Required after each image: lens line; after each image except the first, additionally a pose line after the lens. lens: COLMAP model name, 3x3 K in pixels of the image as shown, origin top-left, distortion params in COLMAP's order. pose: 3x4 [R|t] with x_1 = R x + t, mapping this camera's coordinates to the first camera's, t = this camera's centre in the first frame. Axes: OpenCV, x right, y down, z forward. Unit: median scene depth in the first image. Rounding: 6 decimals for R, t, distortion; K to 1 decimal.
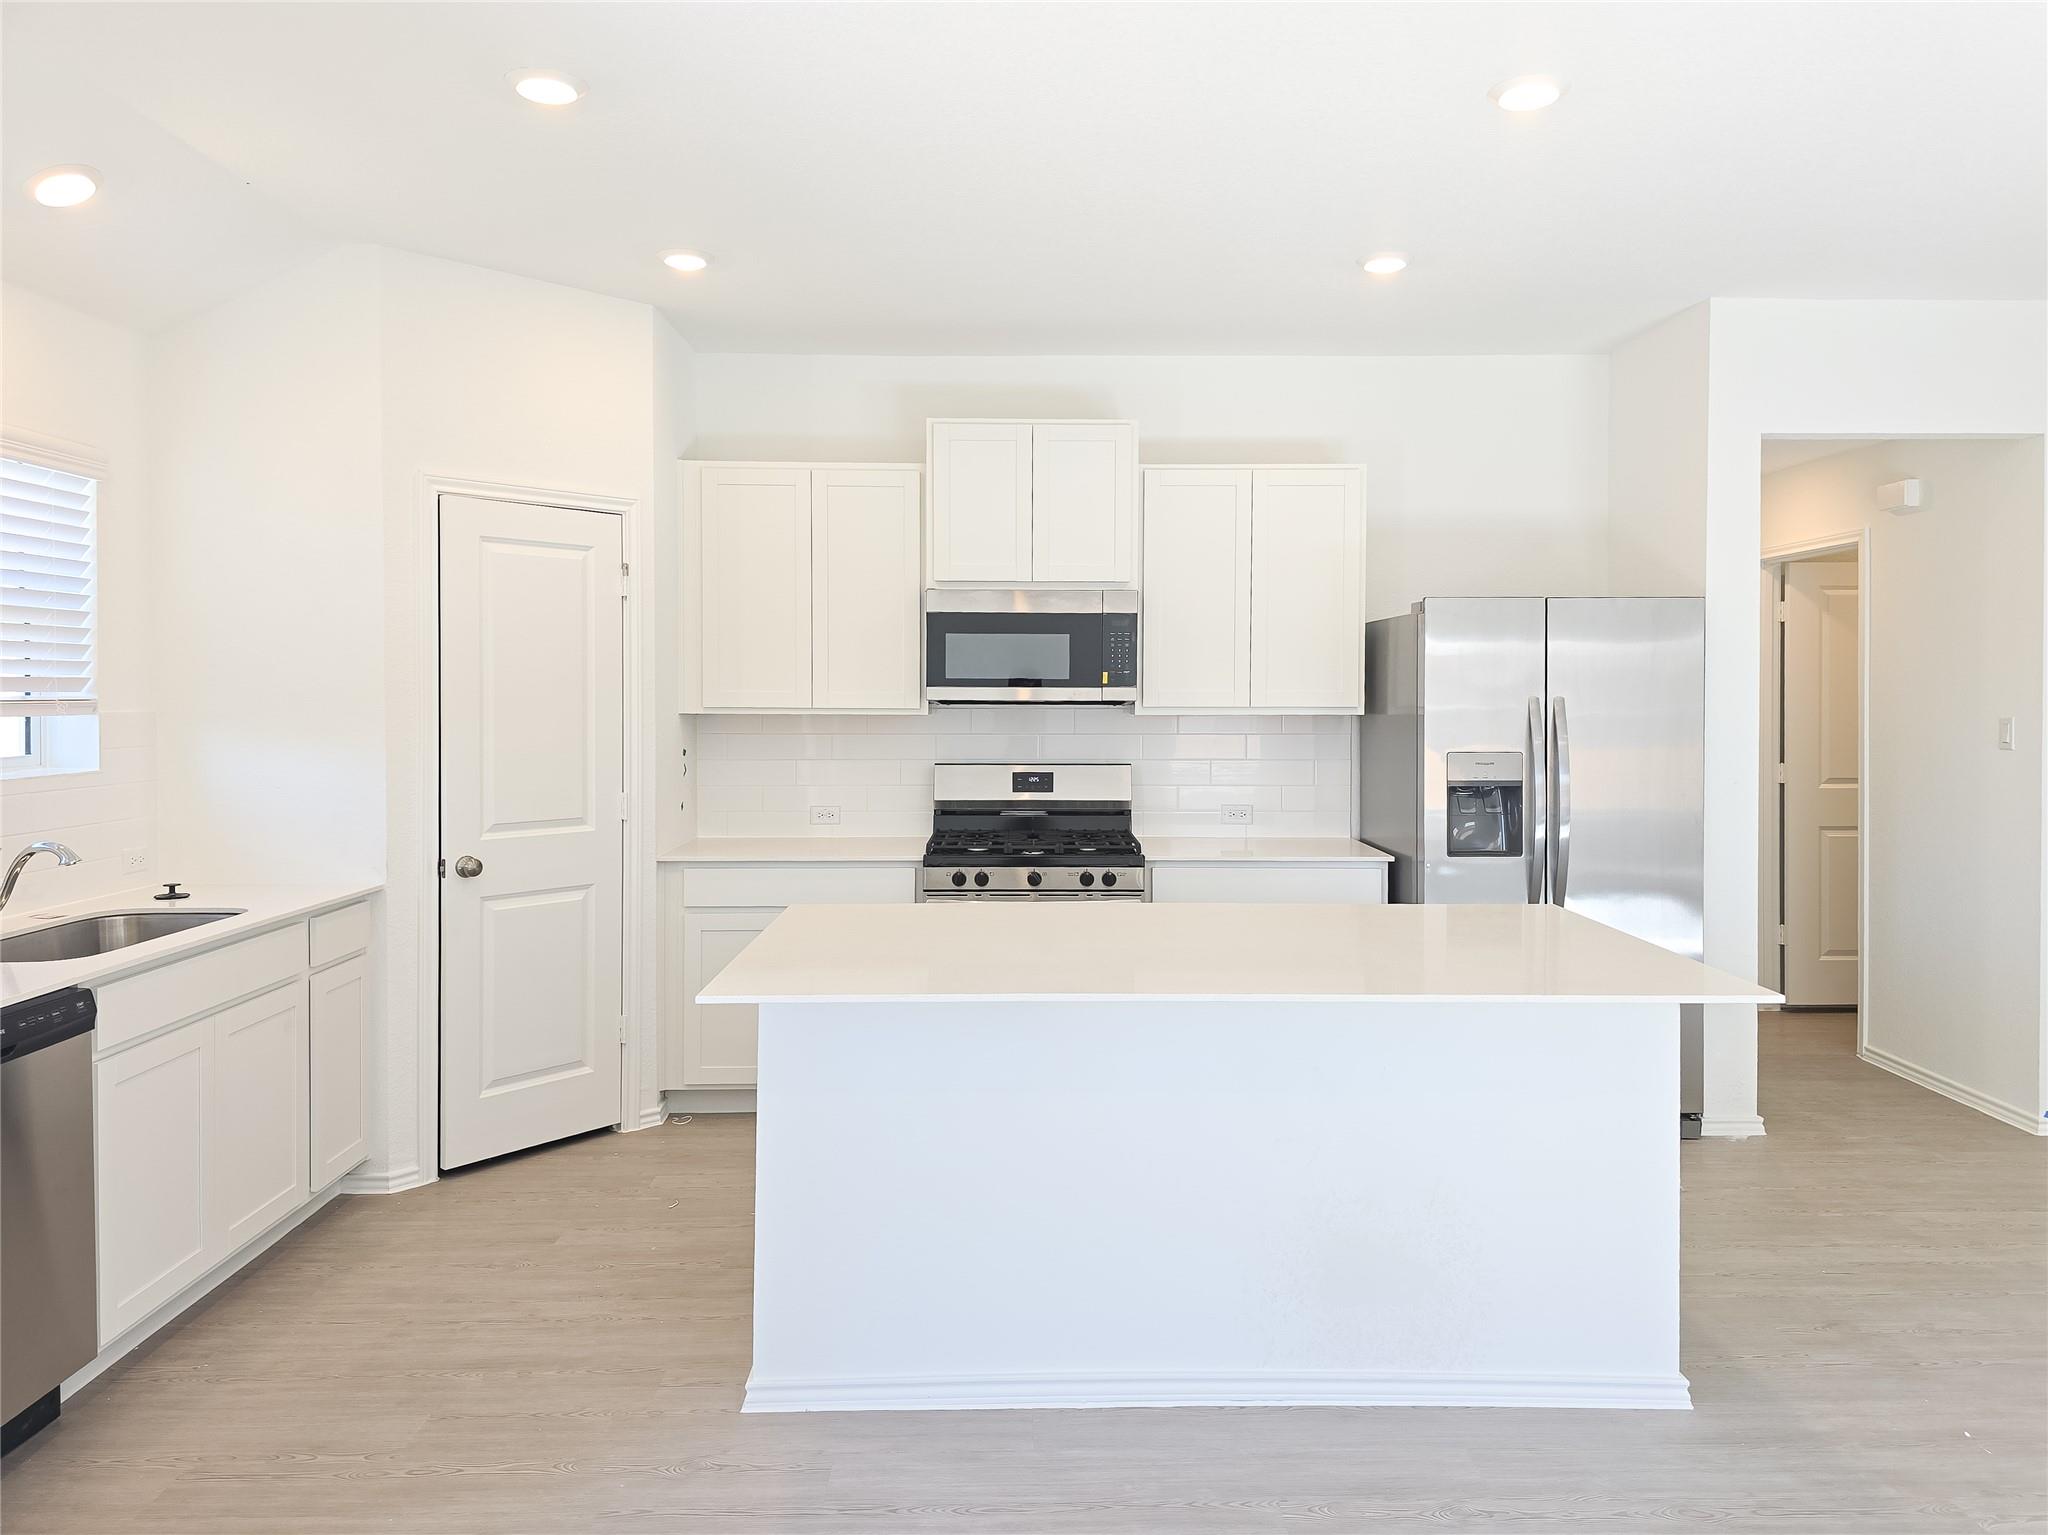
lens RADIAL K [[1395.2, 0, 1024.0], [0, 1395.2, 767.5], [0, 0, 1]] dist [-0.003649, -0.003039]
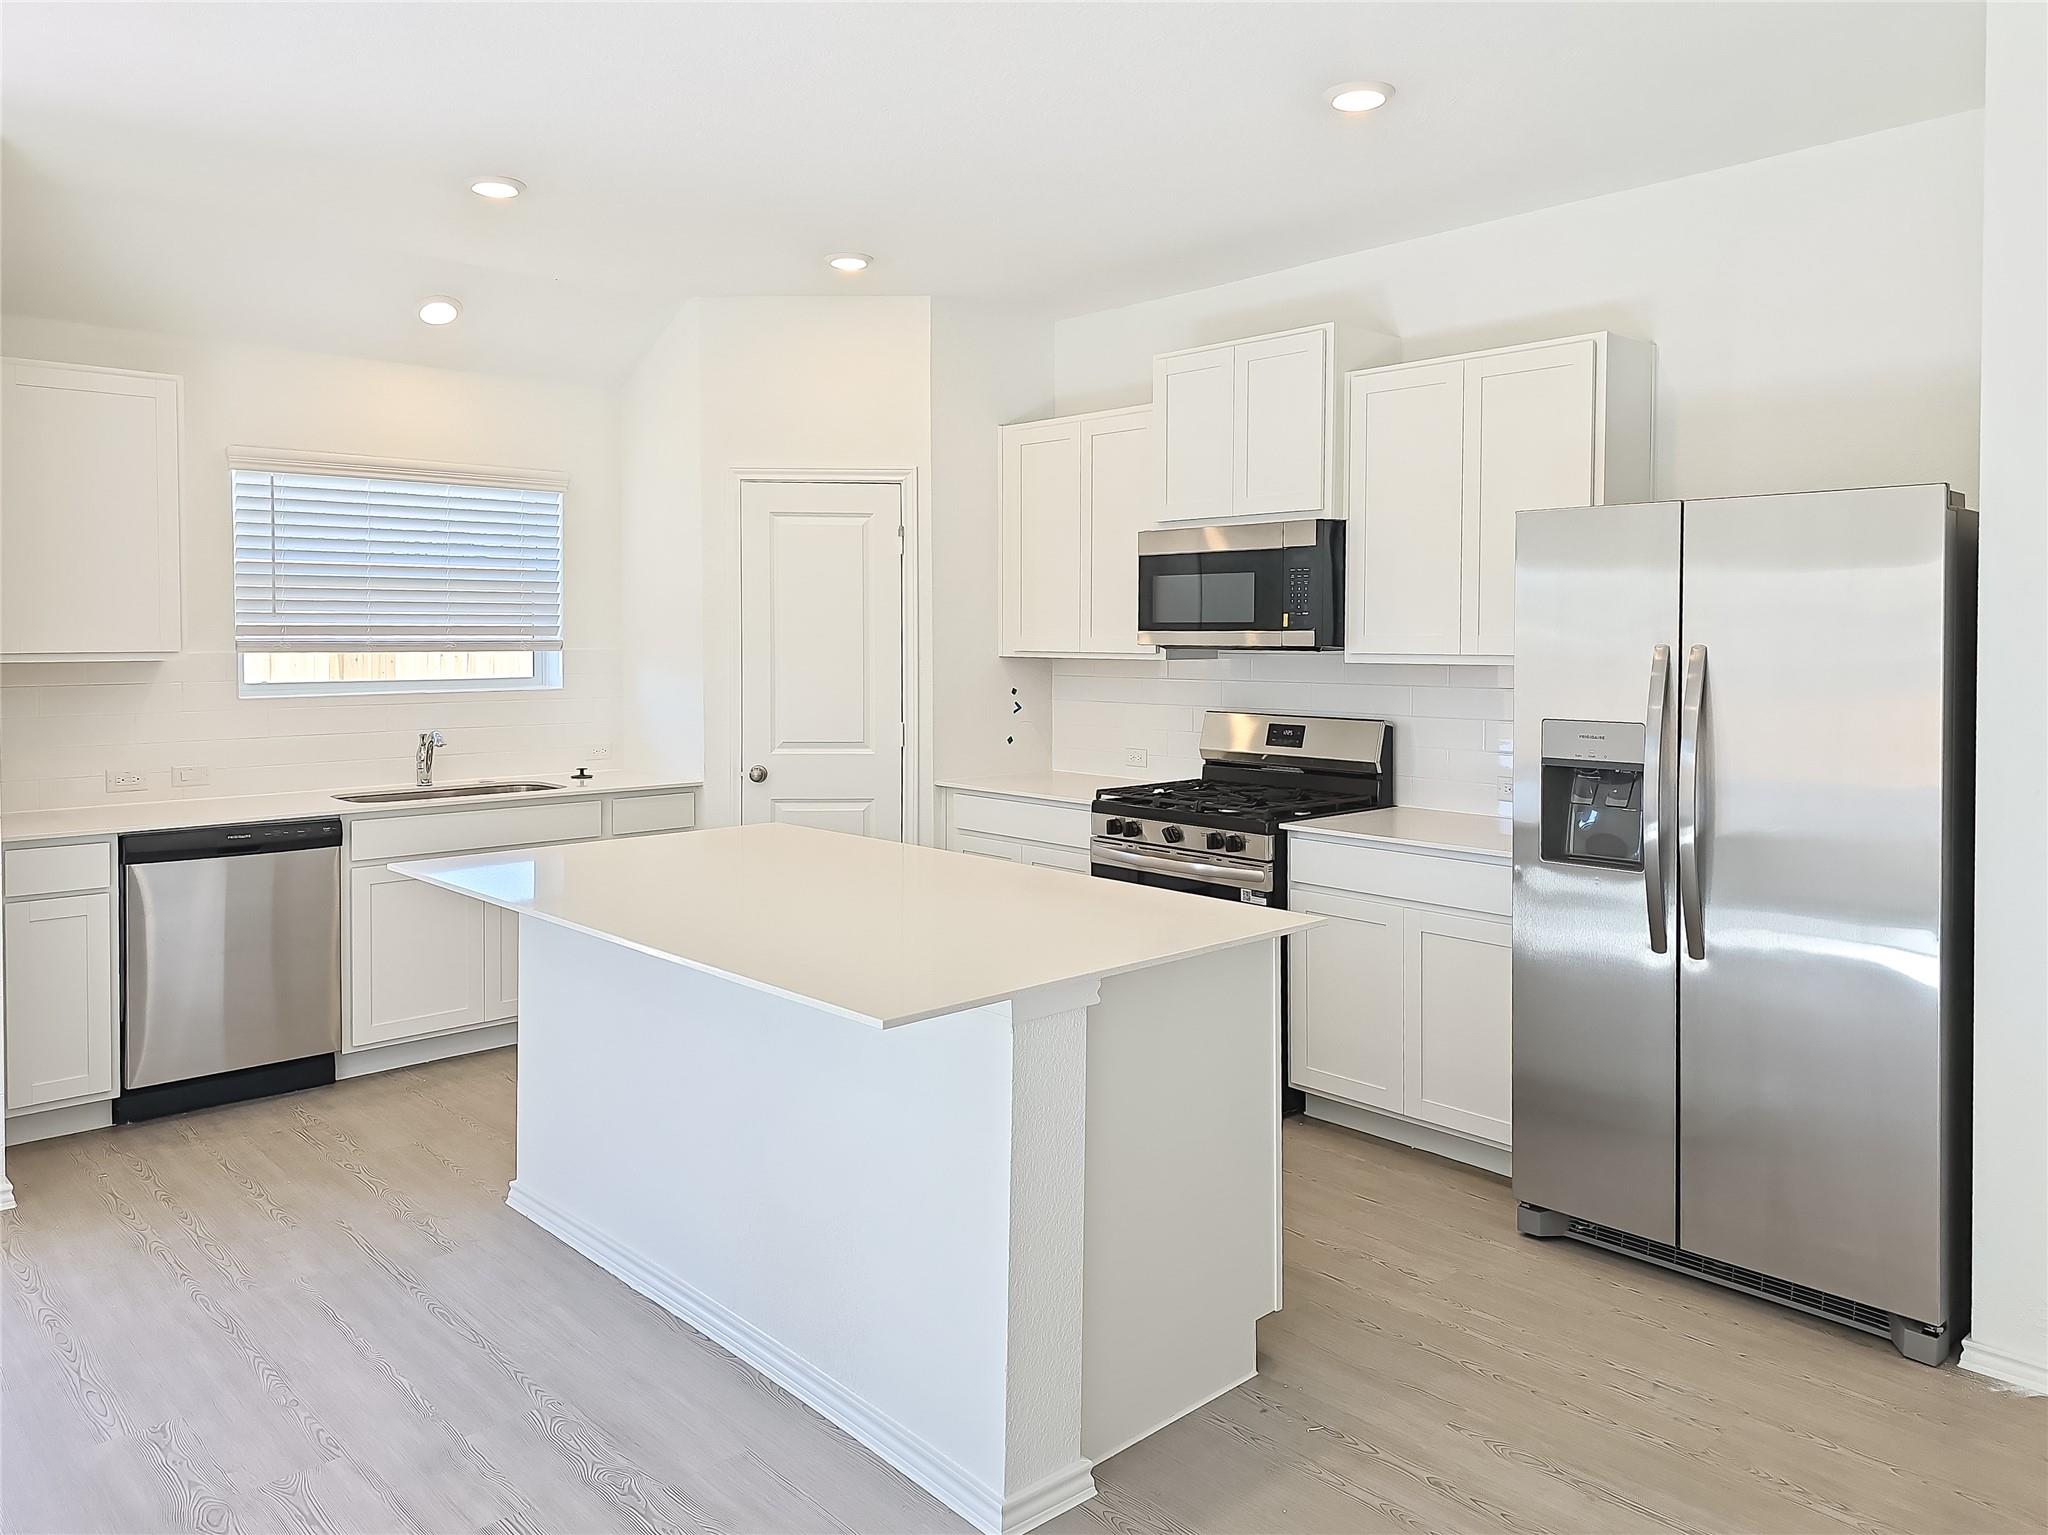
lens RADIAL K [[1407.8, 0, 1020.6], [0, 1407.8, 713.5], [0, 0, 1]] dist [0.091521, -0.097993]
pose [[0.664008, 0.040570, -0.746624, 0.621748], [-0.040348, 0.999016, 0.018401, -0.014715], [0.746636, 0.017906, 0.664991, 0.277486]]
